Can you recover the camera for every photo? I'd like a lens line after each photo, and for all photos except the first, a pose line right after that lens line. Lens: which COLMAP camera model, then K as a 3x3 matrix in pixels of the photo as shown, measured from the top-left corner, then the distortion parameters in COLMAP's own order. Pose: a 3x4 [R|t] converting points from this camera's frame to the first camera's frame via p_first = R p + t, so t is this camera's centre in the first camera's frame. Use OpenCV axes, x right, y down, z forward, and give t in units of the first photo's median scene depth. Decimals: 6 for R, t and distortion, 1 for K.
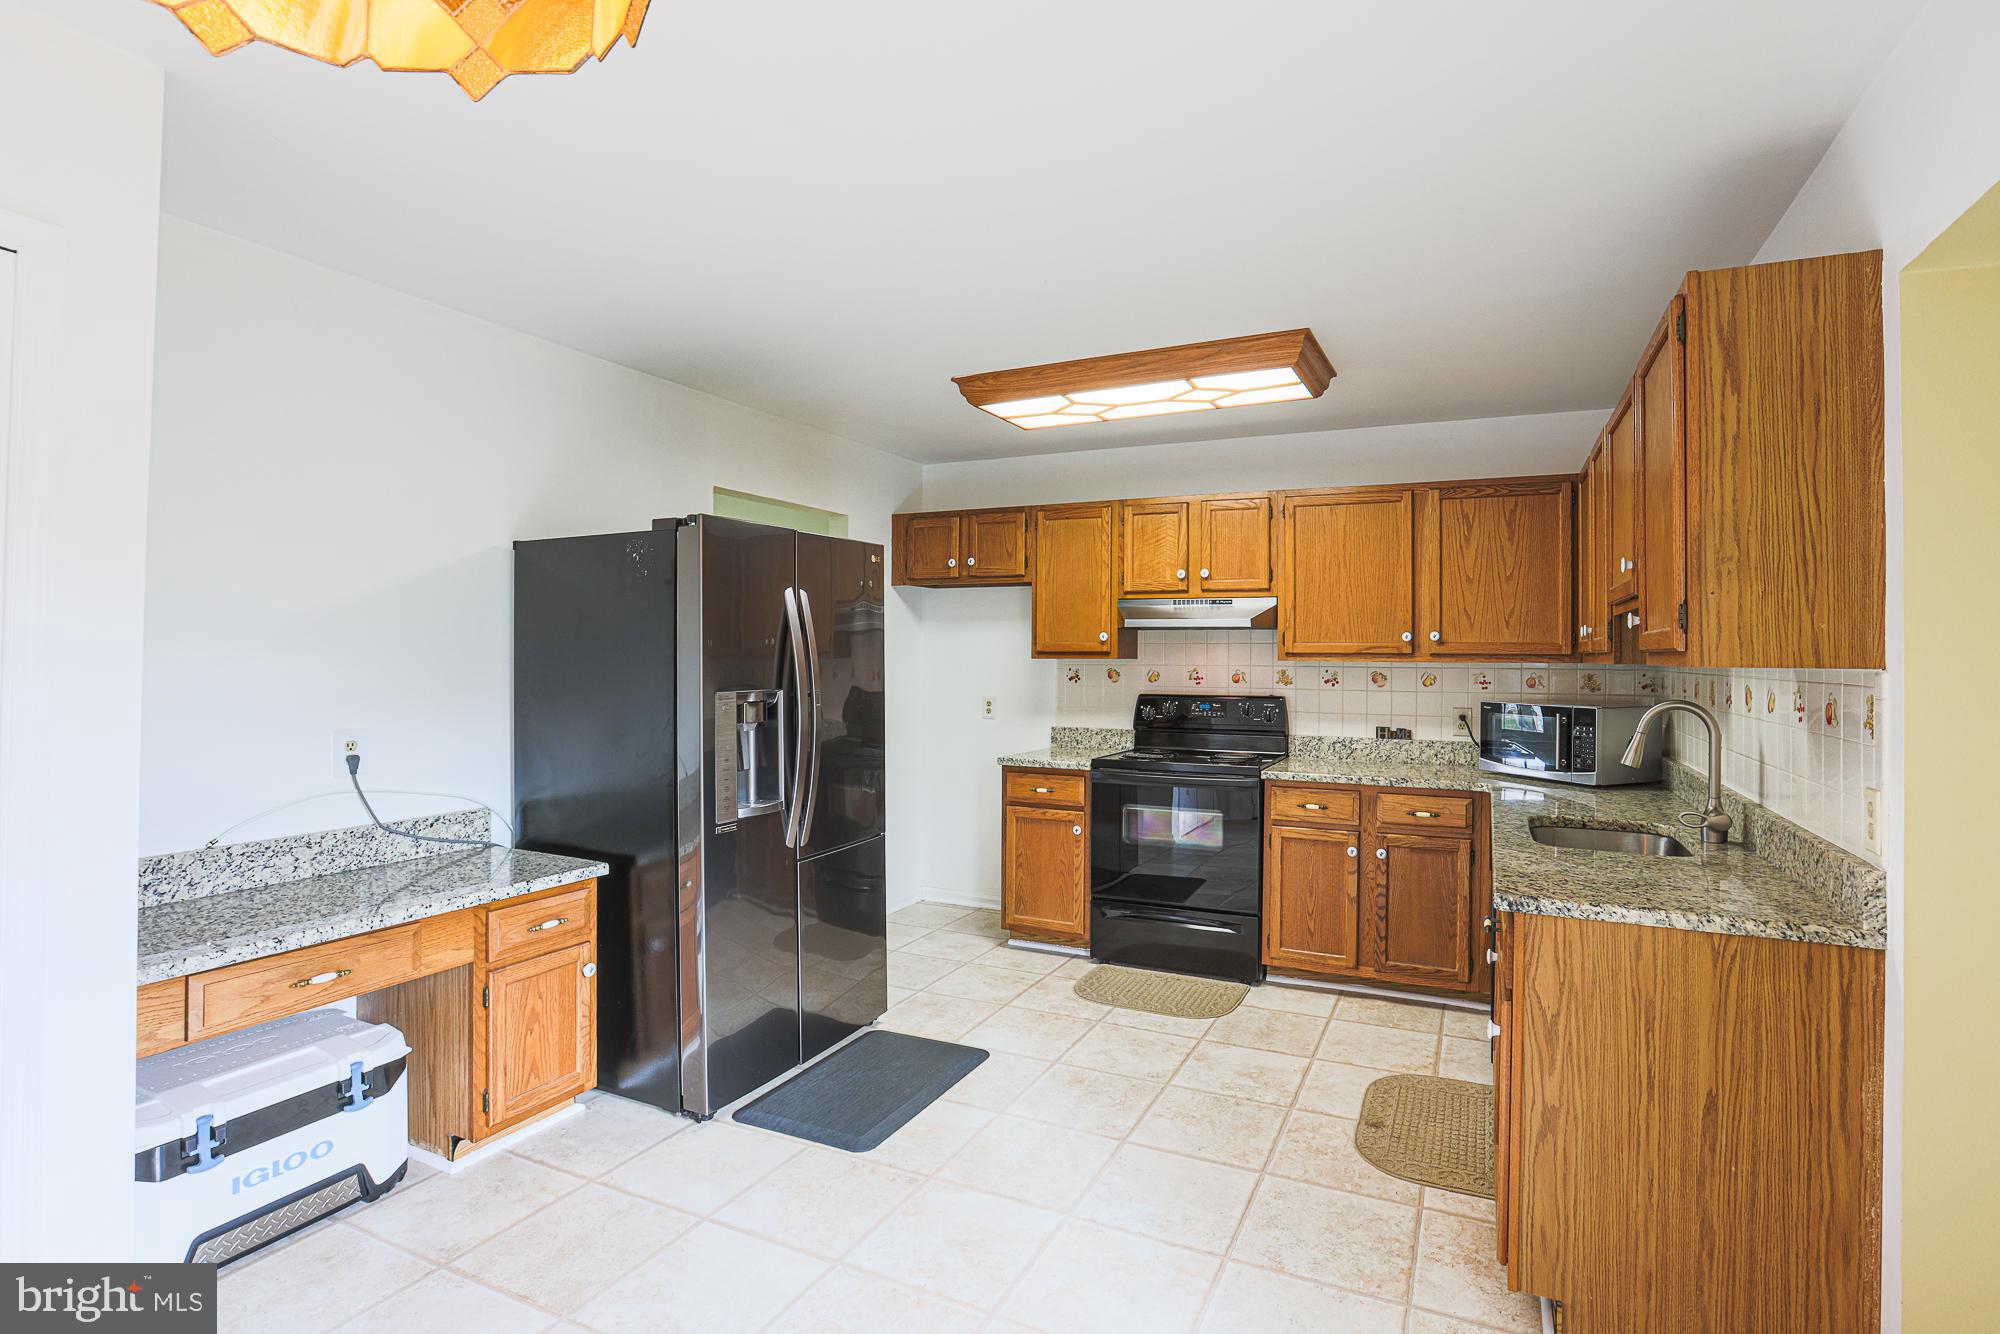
lens RADIAL K [[921.6, 0, 1164.1], [0, 921.6, 642.0], [0, 0, 1]] dist [-0.043652, 0.009763]
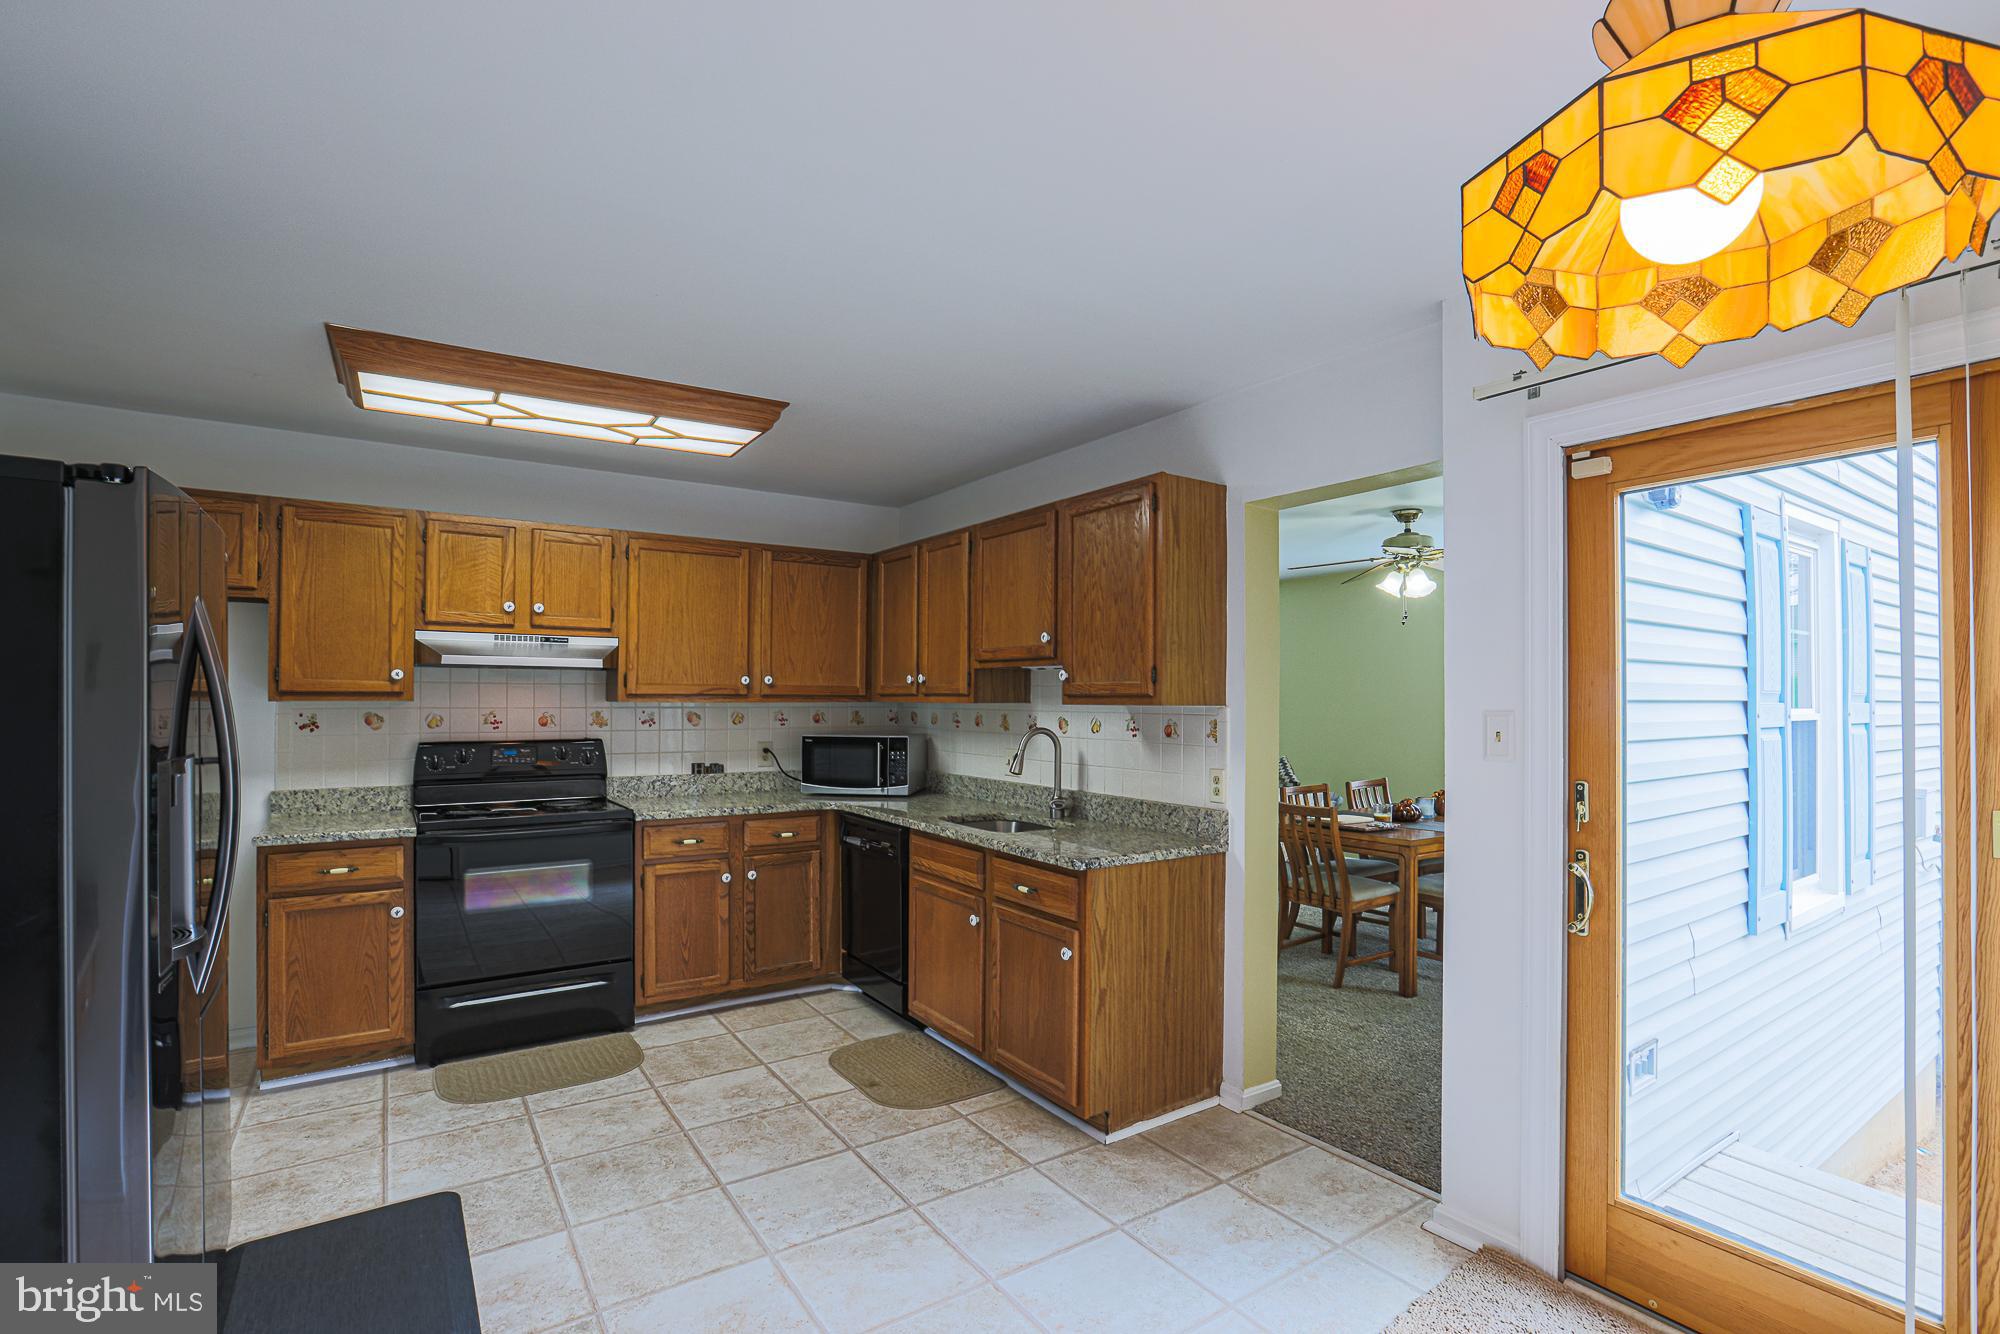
lens RADIAL K [[845.7, 0, 1035.8], [0, 845.7, 683.2], [0, 0, 1]] dist [-0.071639, 0.024133]
pose [[0.563004, 0.010841, 0.826383, -0.410705], [-0.012928, 0.999907, -0.004310, -0.002321], [-0.826353, -0.008257, 0.563091, 0.145470]]
